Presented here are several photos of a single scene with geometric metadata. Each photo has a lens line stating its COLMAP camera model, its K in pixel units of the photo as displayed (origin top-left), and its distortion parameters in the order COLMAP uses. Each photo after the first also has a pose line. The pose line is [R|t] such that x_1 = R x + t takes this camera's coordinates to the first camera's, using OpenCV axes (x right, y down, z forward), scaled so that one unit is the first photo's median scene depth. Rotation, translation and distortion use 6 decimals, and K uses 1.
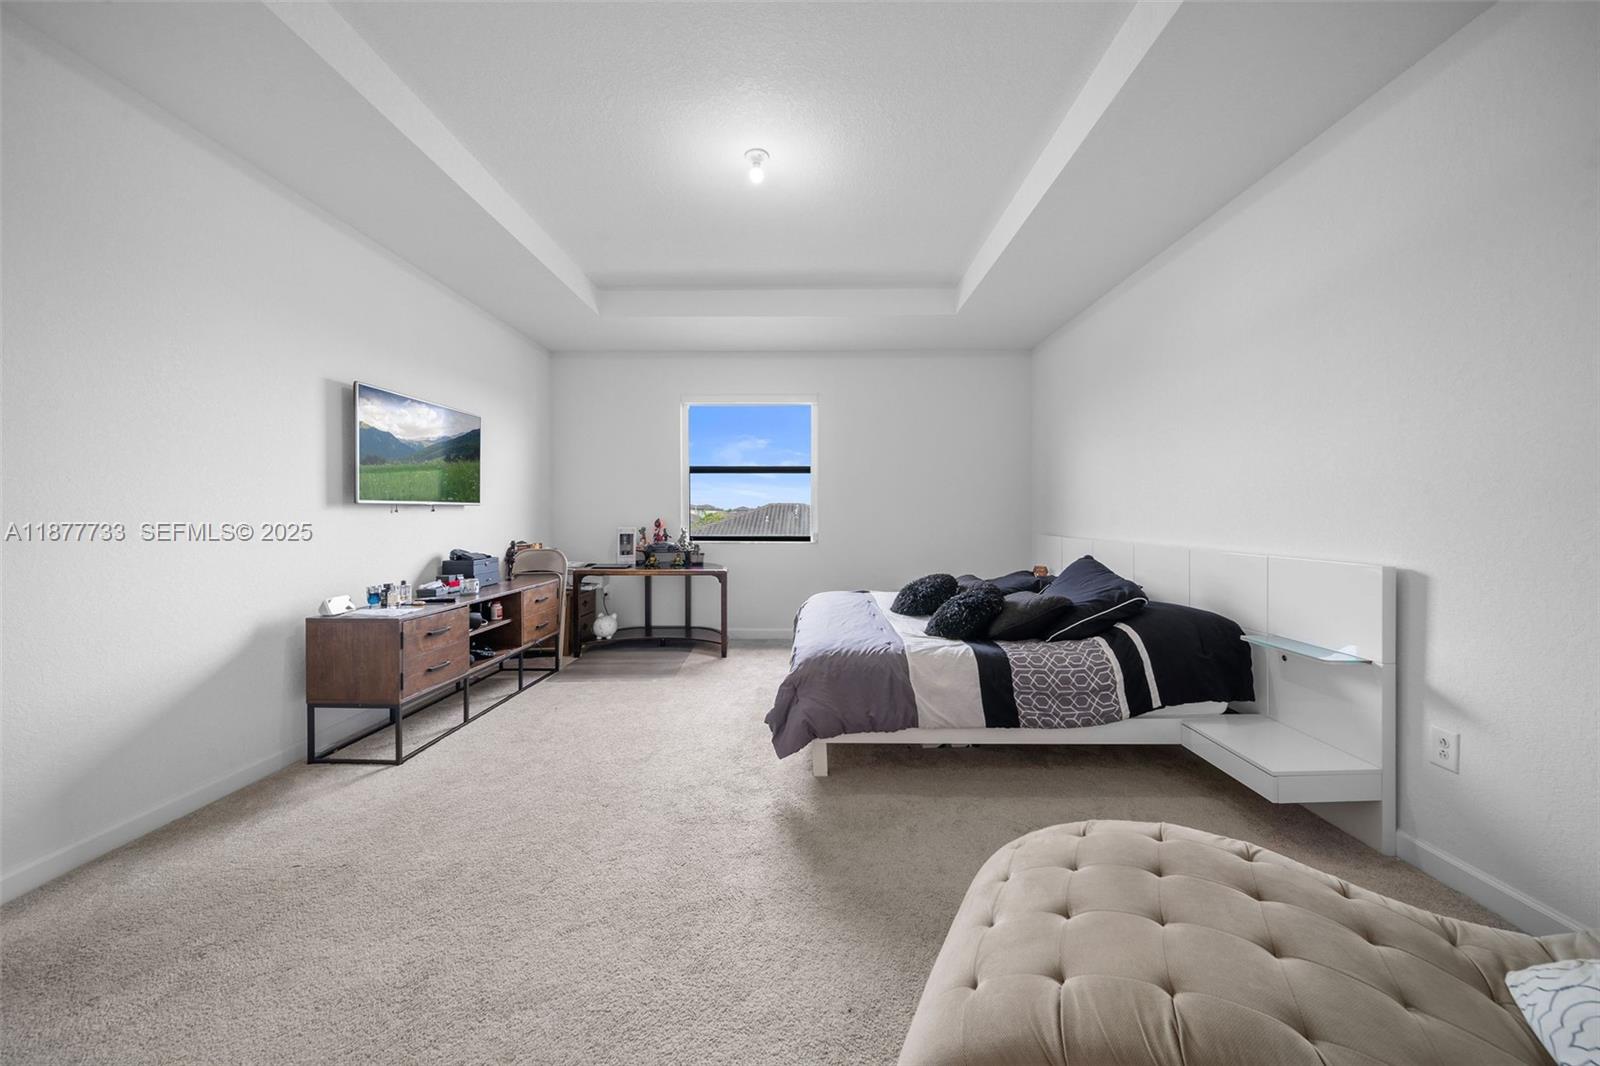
lens RADIAL K [[588.1, 0, 800.0], [0, 588.1, 533.0], [0, 0, 1]] dist [-0.000692, -0.000156]
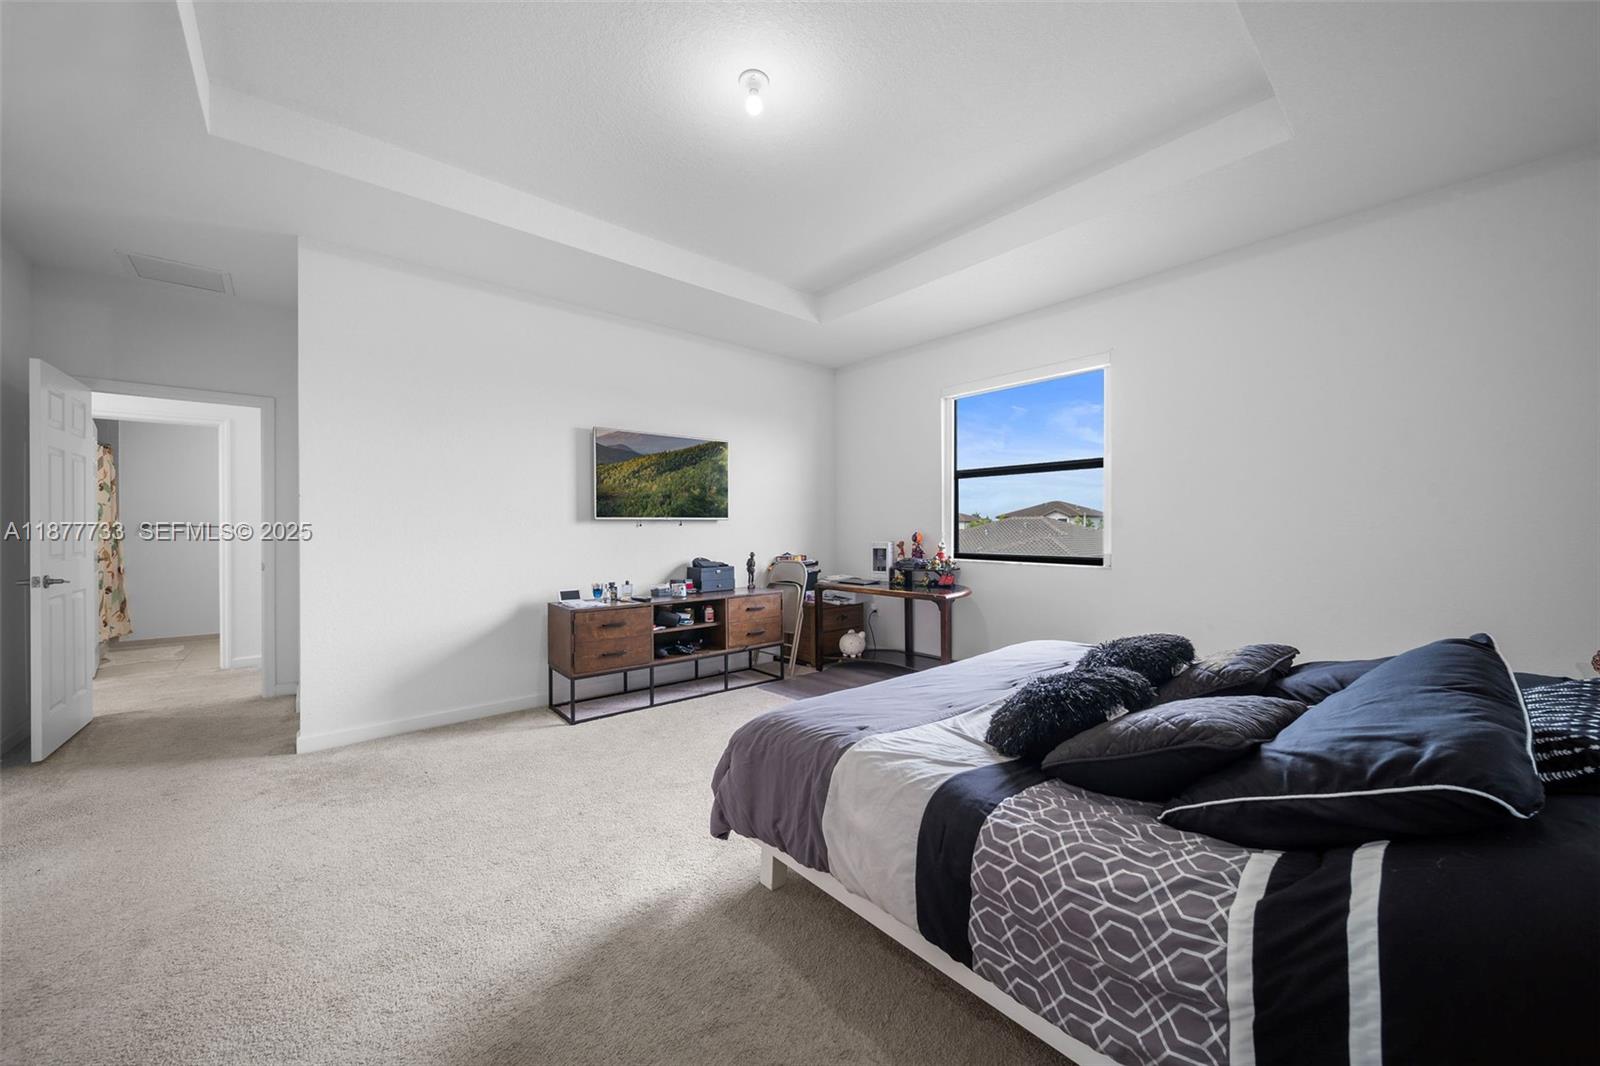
lens RADIAL K [[588.1, 0, 800.0], [0, 588.1, 533.0], [0, 0, 1]] dist [-0.000692, -0.000156]
pose [[0.649639, 0.004020, -0.760232, 0.440905], [-0.020835, 0.999705, -0.012518, -0.011104], [0.759957, 0.023972, 0.649531, 0.394706]]
